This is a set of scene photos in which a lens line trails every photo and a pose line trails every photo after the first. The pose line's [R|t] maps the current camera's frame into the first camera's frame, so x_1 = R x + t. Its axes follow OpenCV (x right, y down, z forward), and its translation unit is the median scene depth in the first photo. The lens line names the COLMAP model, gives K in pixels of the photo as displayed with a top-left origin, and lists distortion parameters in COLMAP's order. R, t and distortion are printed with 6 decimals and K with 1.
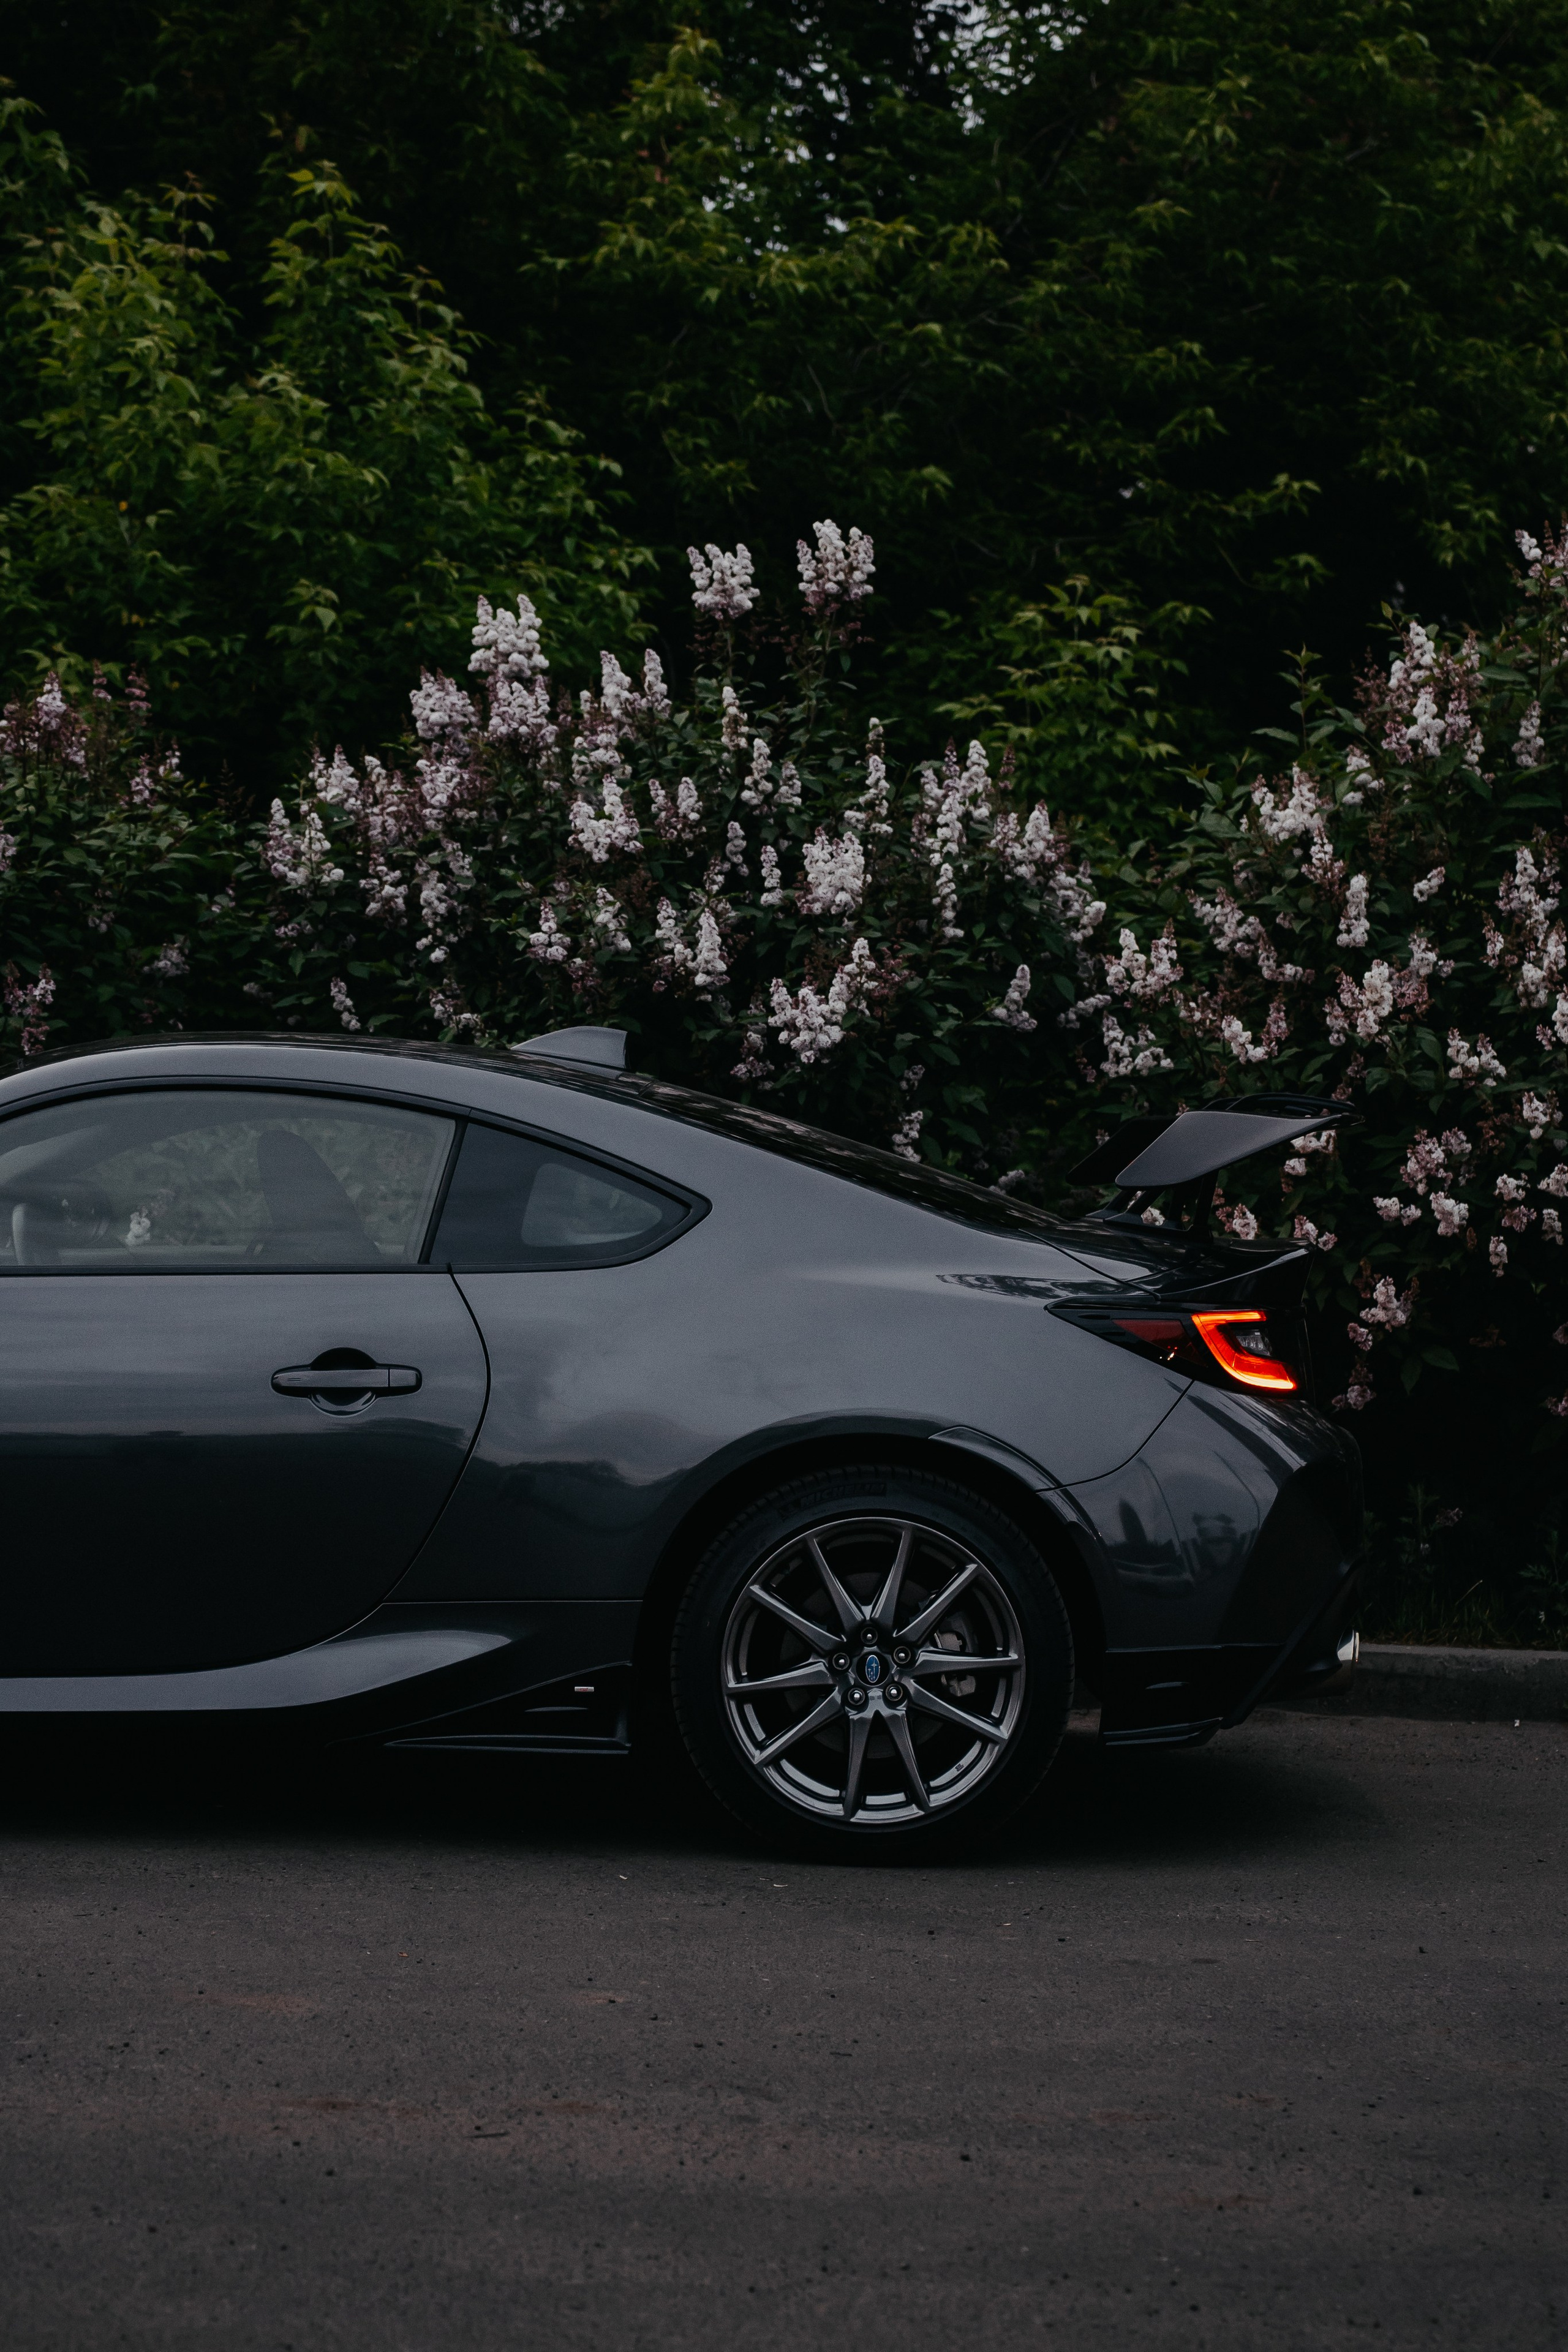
lens RADIAL K [[5040.4, 0, 785.5], [0, 5040.4, 1132.4], [0, 0, 1]] dist [0.412474, -4.195672]
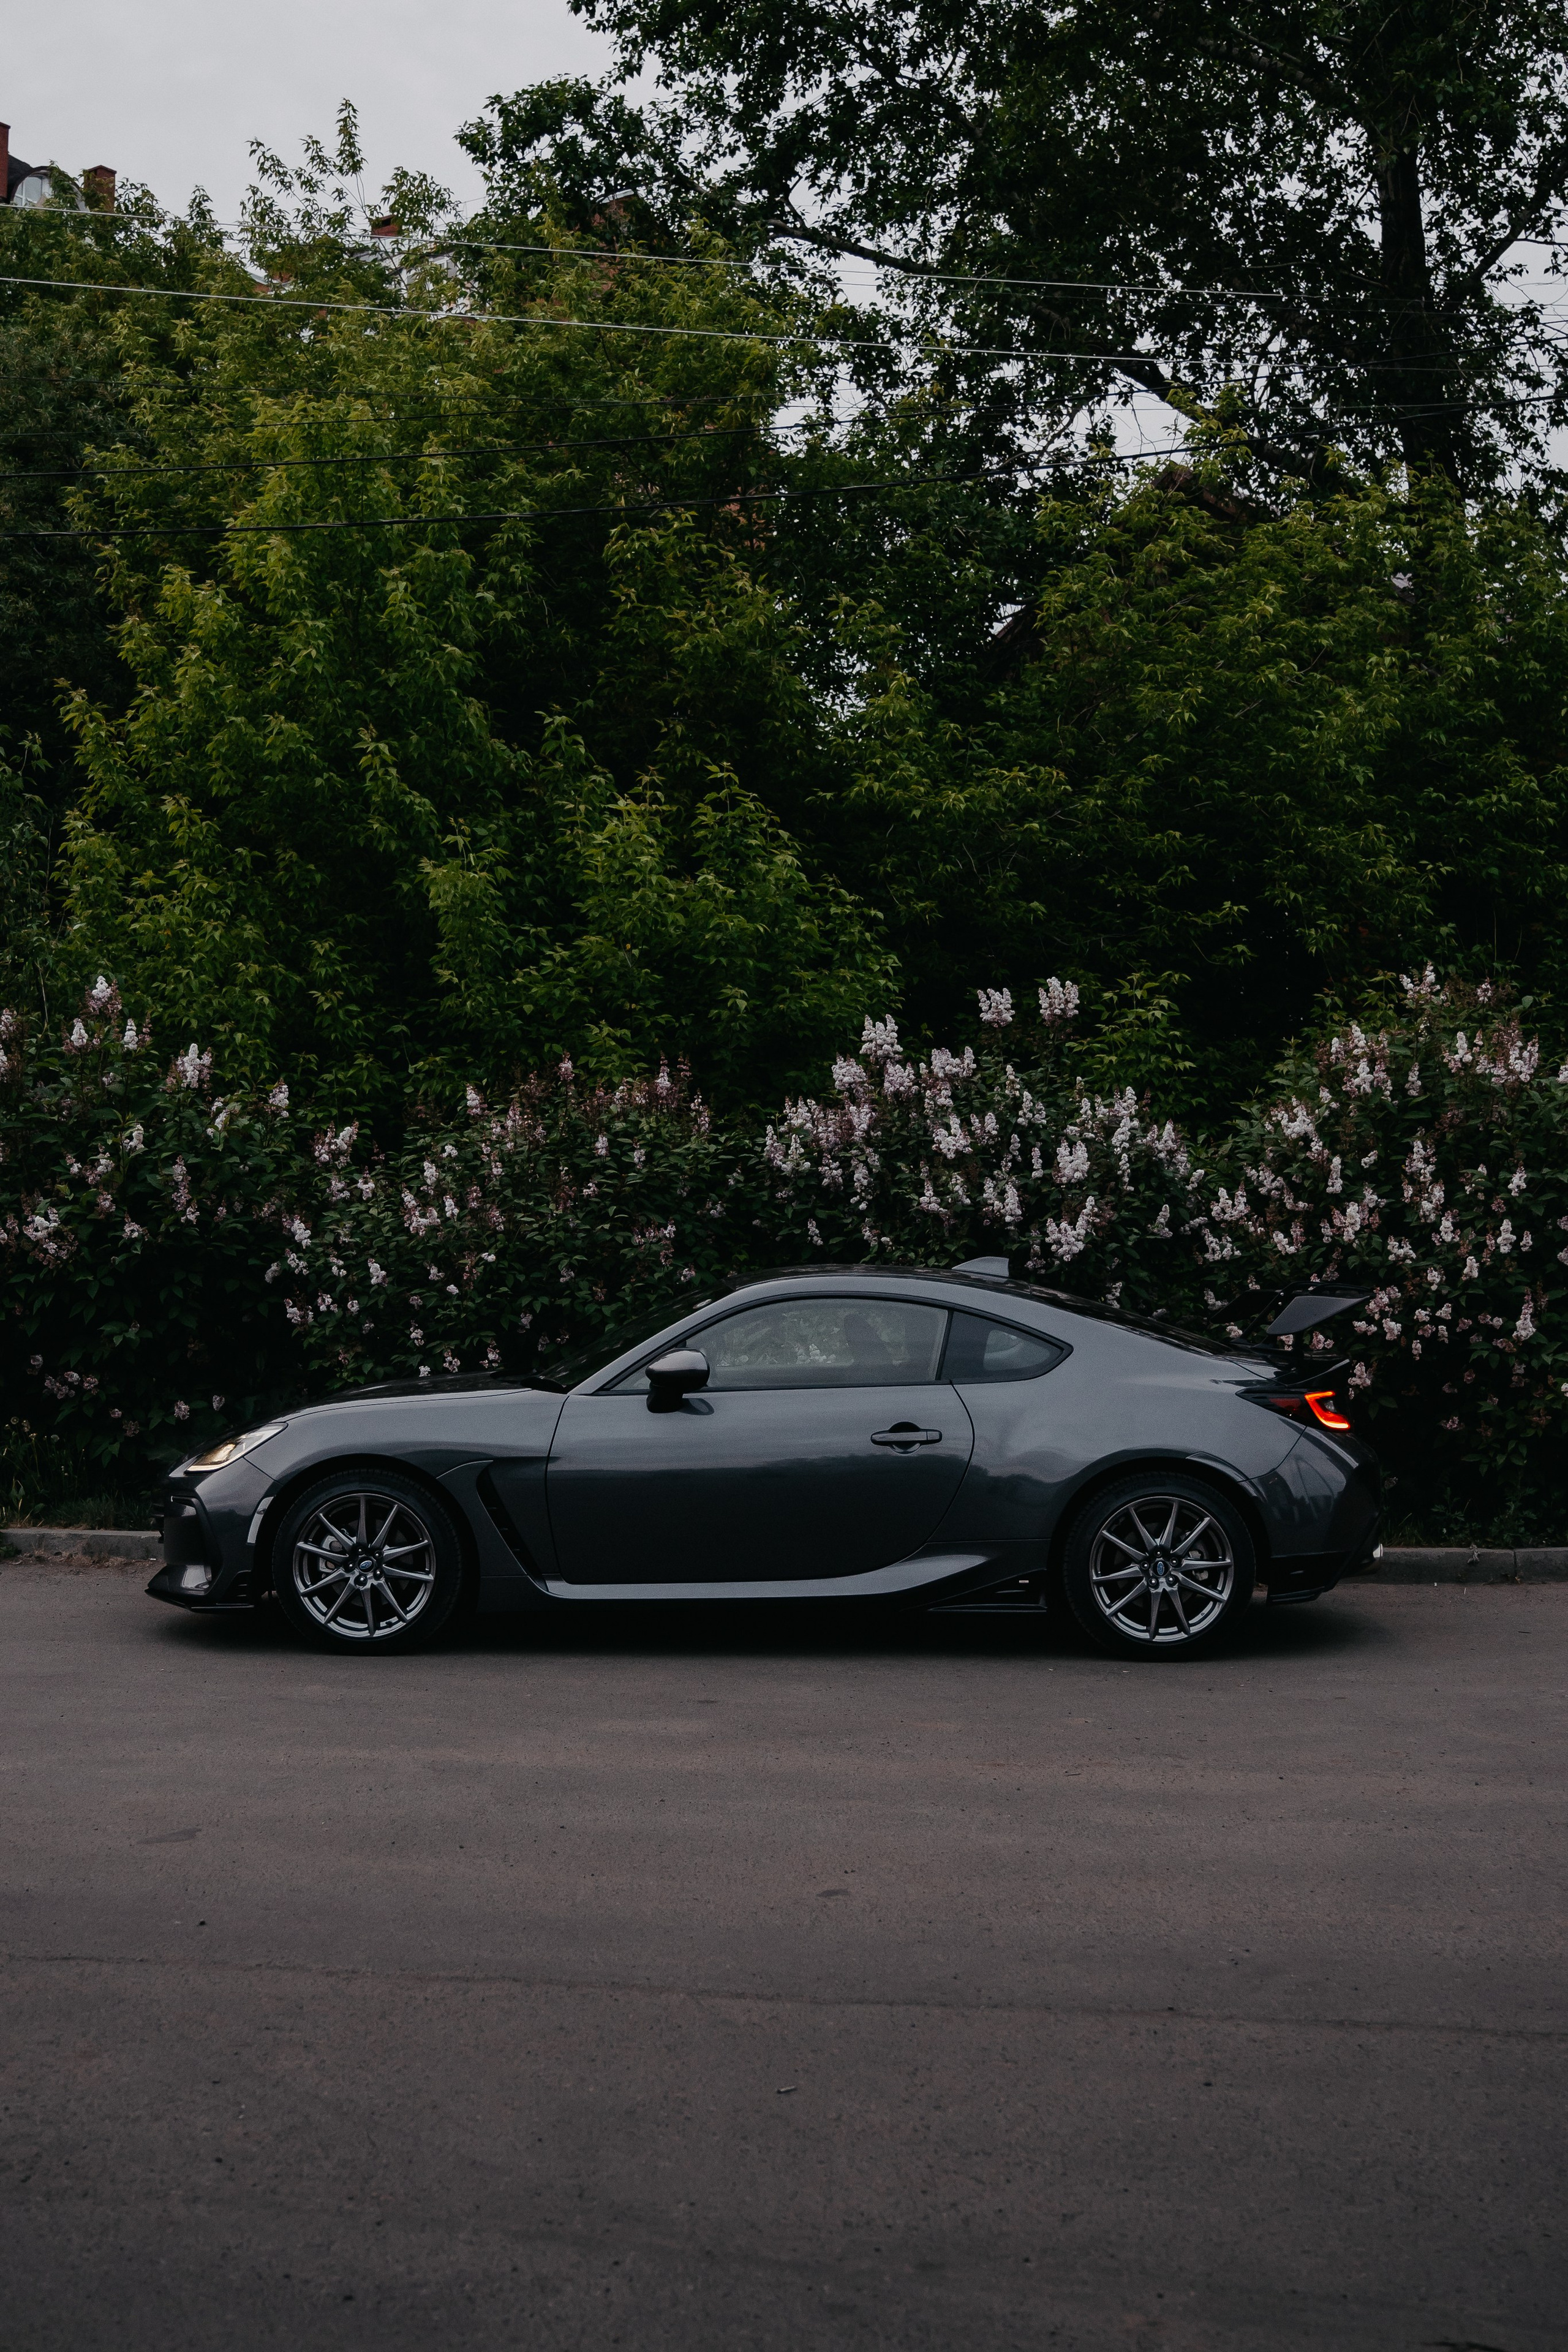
lens RADIAL K [[3318.9, 0, 779.3], [0, 3318.9, 1110.8], [0, 0, 1]] dist [-0.042102, -0.063955]
pose [[0.999679, -0.024446, 0.006654, -0.112874], [0.024626, 0.999291, -0.028466, -0.037528], [-0.005953, 0.028621, 0.999573, -0.292322]]
